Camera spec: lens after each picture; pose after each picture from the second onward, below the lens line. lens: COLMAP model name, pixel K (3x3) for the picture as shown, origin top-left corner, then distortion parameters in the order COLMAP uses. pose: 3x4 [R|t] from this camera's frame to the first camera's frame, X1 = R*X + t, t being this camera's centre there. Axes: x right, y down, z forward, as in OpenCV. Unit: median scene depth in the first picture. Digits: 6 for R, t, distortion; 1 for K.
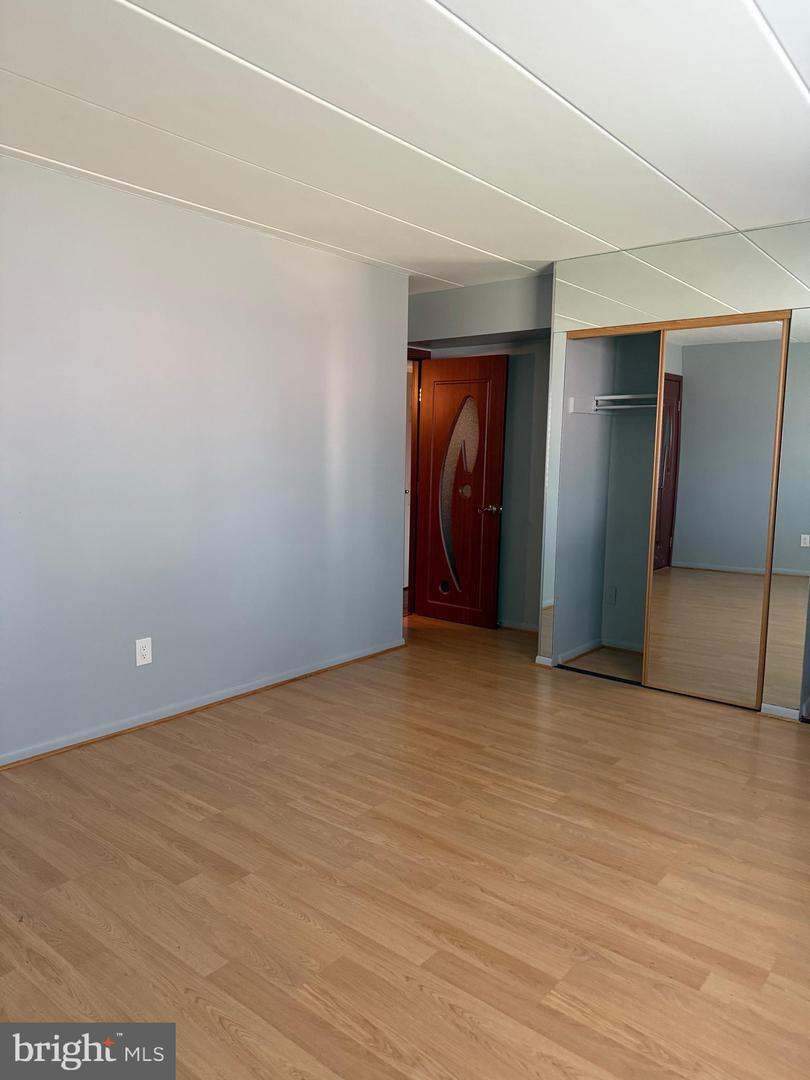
lens RADIAL K [[756.3, 0, 405.0], [0, 756.3, 540.0], [0, 0, 1]] dist [0.053398, -0.000662]
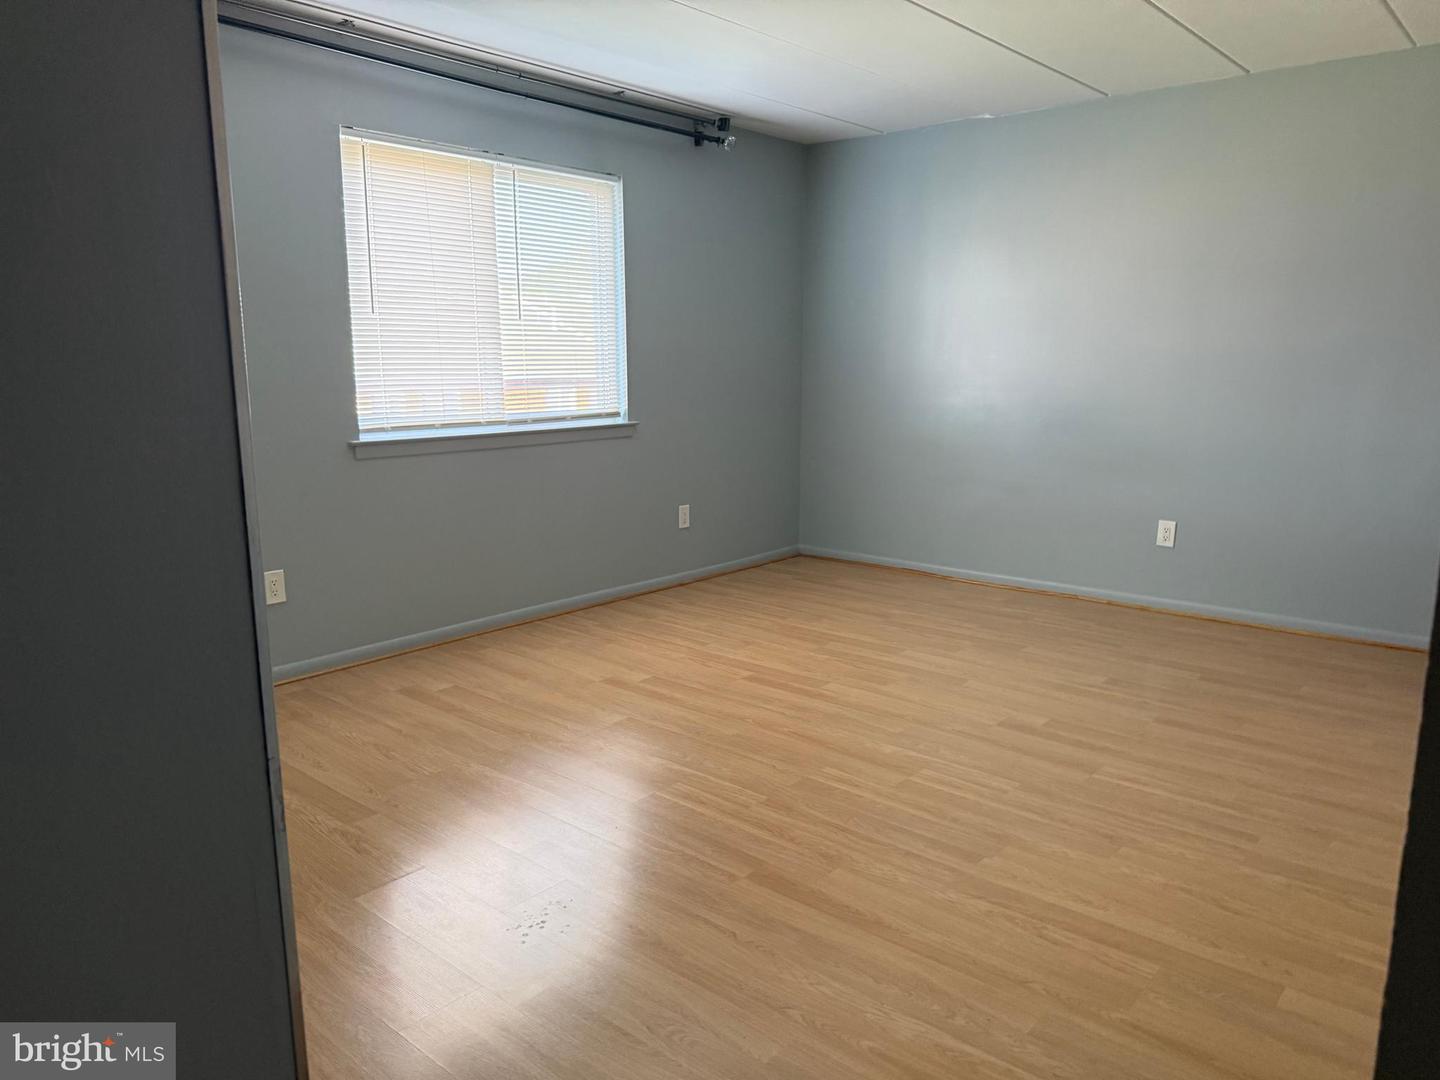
lens RADIAL K [[1008.5, 0, 720.0], [0, 1008.5, 540.0], [0, 0, 1]] dist [0.053398, -0.000662]
pose [[-0.999335, -0.026496, 0.025042, 0.134603], [-0.017798, 0.954029, 0.299185, -0.201806], [-0.031818, 0.298540, -0.953867, 1.935044]]
